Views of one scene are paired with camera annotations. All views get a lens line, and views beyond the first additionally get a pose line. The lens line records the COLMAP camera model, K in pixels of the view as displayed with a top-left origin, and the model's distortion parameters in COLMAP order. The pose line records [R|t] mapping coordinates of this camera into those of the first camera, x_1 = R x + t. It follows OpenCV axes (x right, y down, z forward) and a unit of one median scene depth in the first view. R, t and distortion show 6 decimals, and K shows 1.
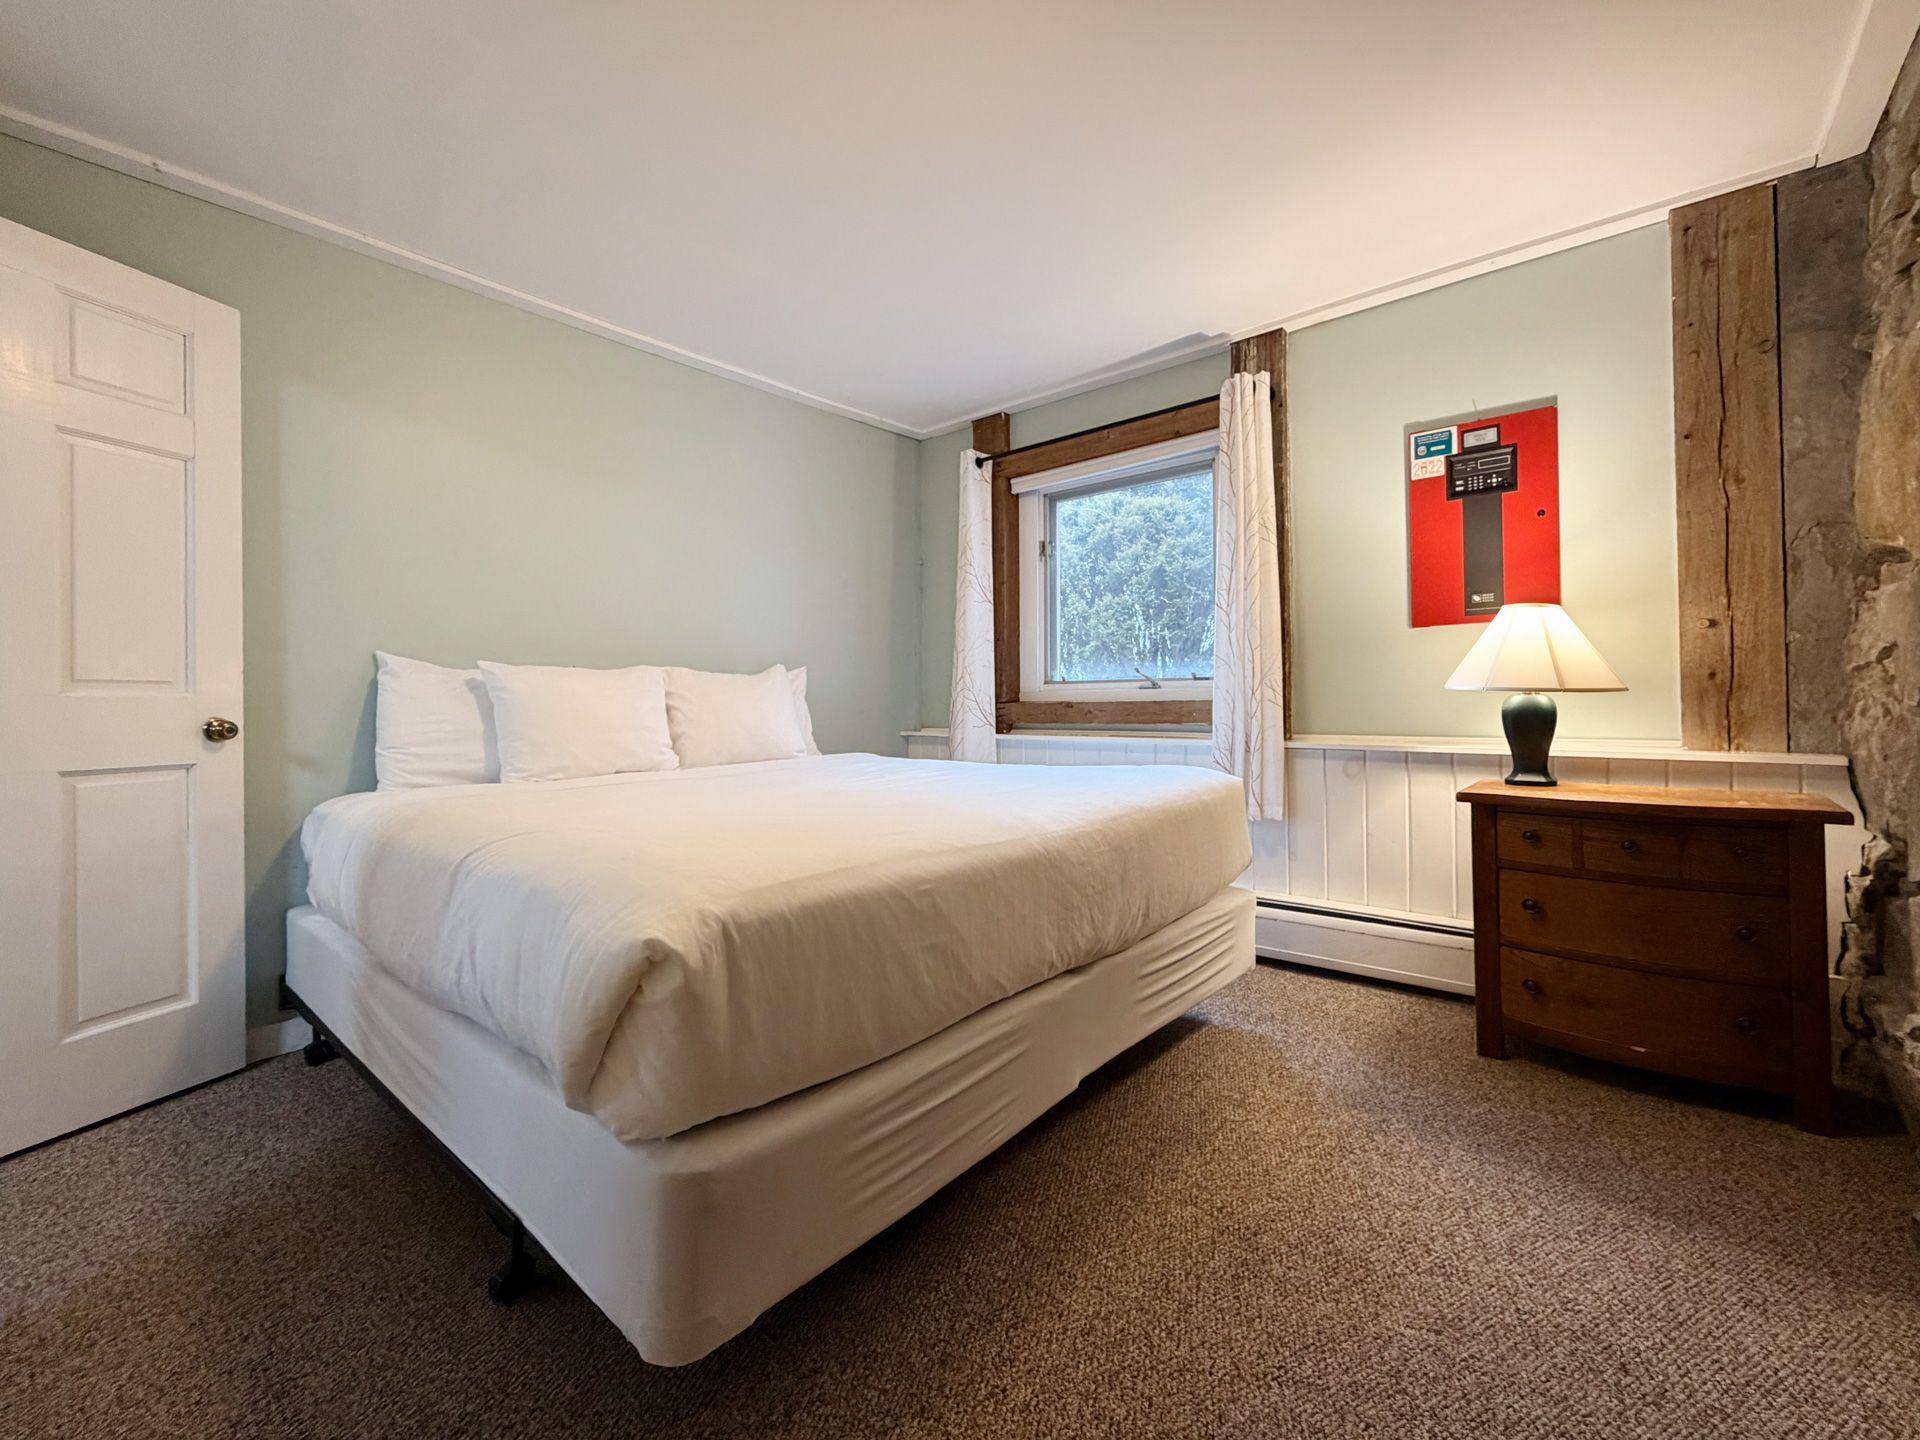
lens RADIAL K [[798.4, 0, 947.8], [0, 798.4, 681.4], [0, 0, 1]] dist [0.000808, 0.000026]
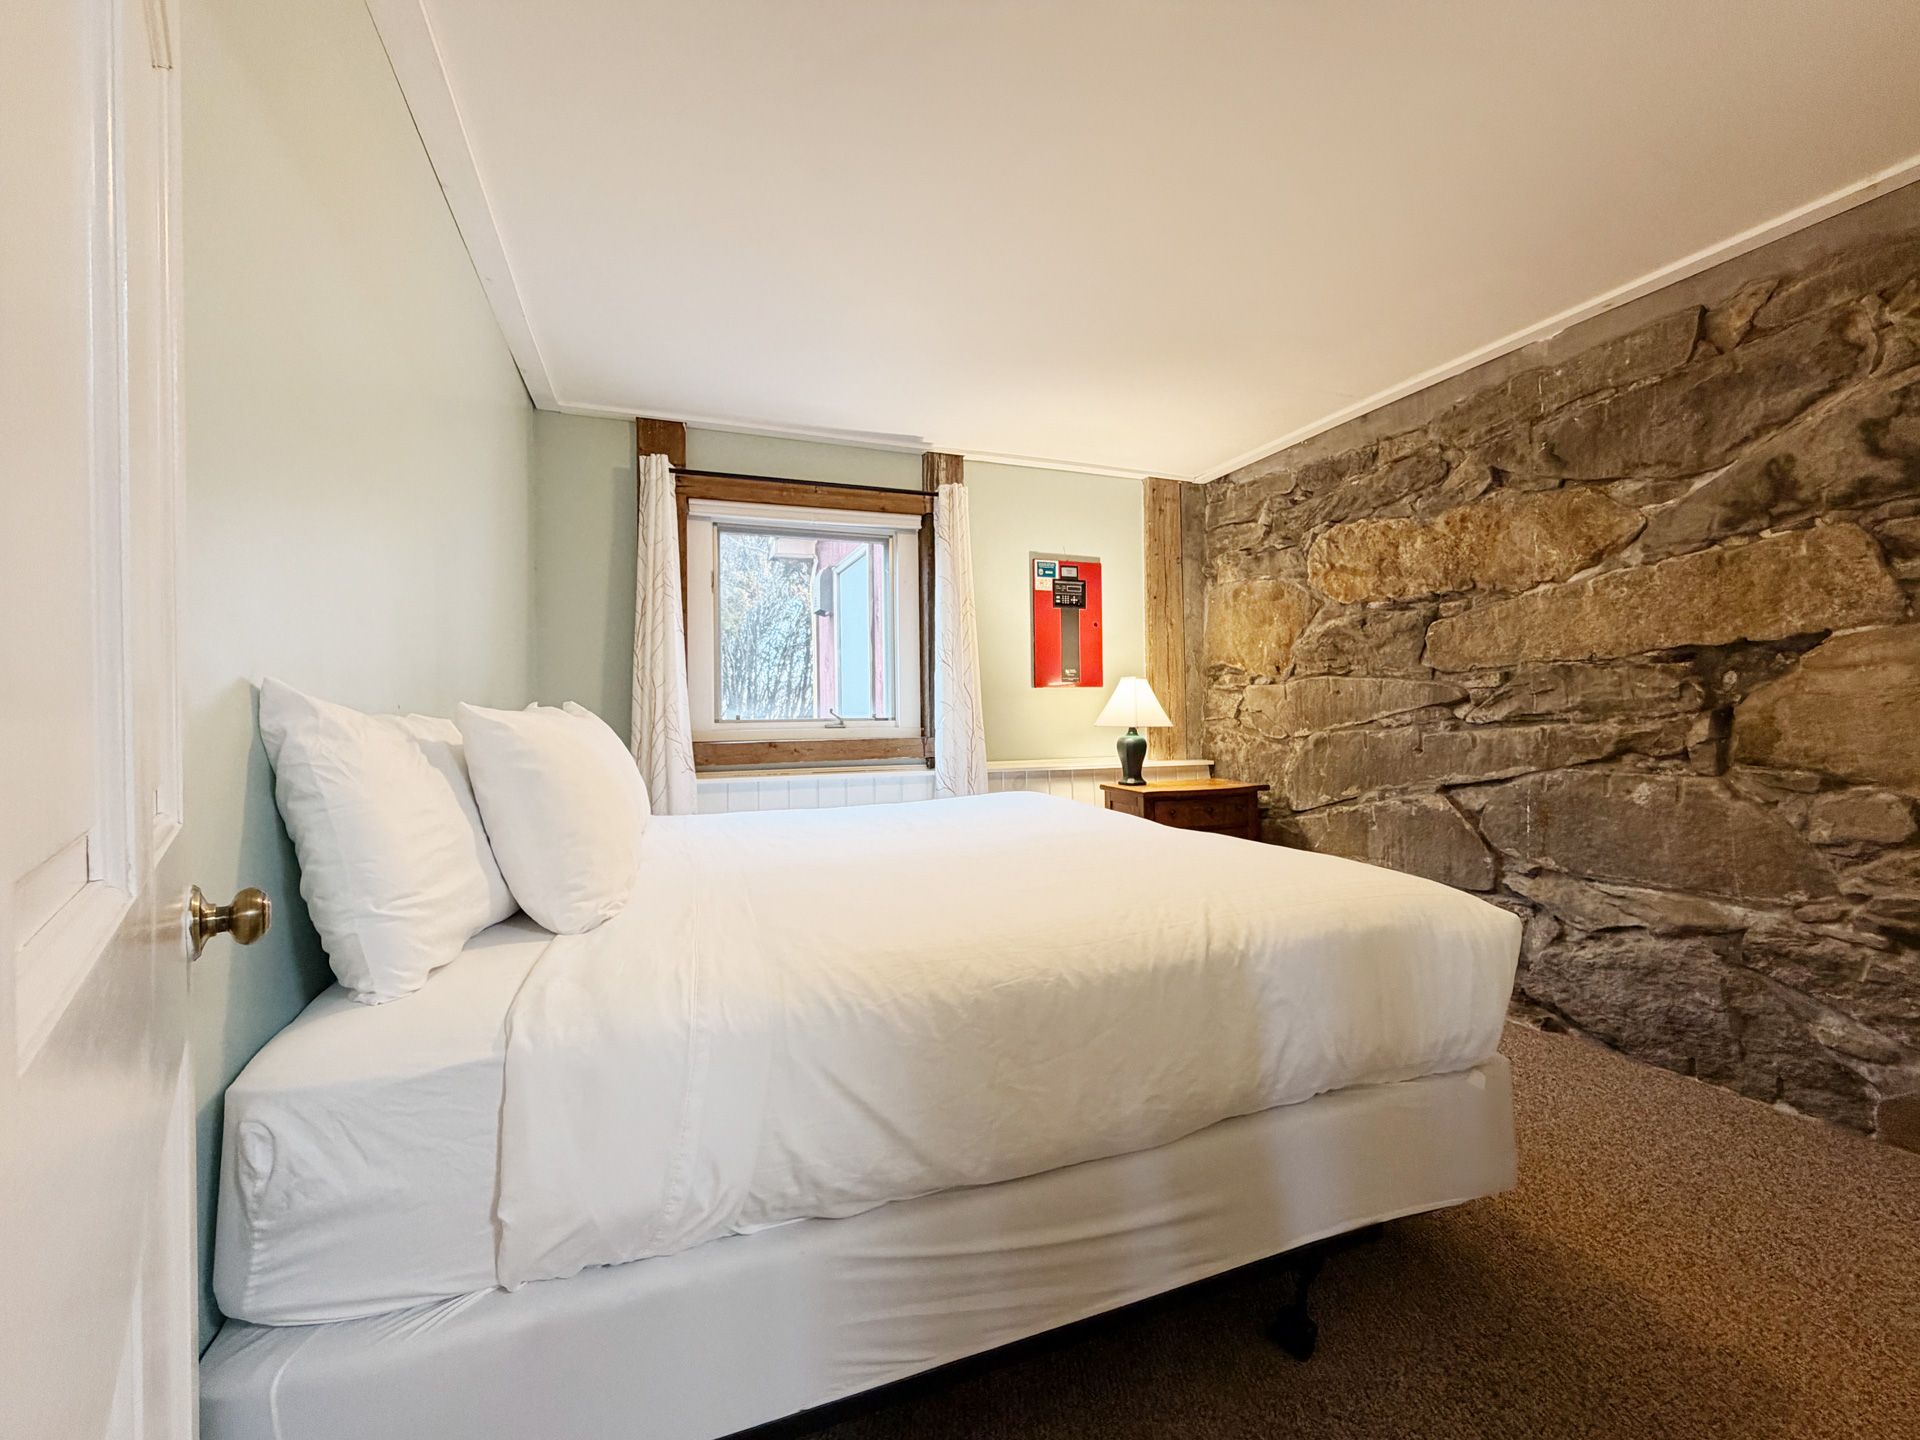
lens RADIAL K [[779.4, 0, 954.0], [0, 779.4, 703.2], [0, 0, 1]] dist [0.001358, -0.000069]
pose [[0.477715, 0.018590, 0.878318, -0.830620], [-0.014043, 0.999810, -0.013524, -0.017637], [-0.878403, -0.005874, 0.477885, 0.461458]]
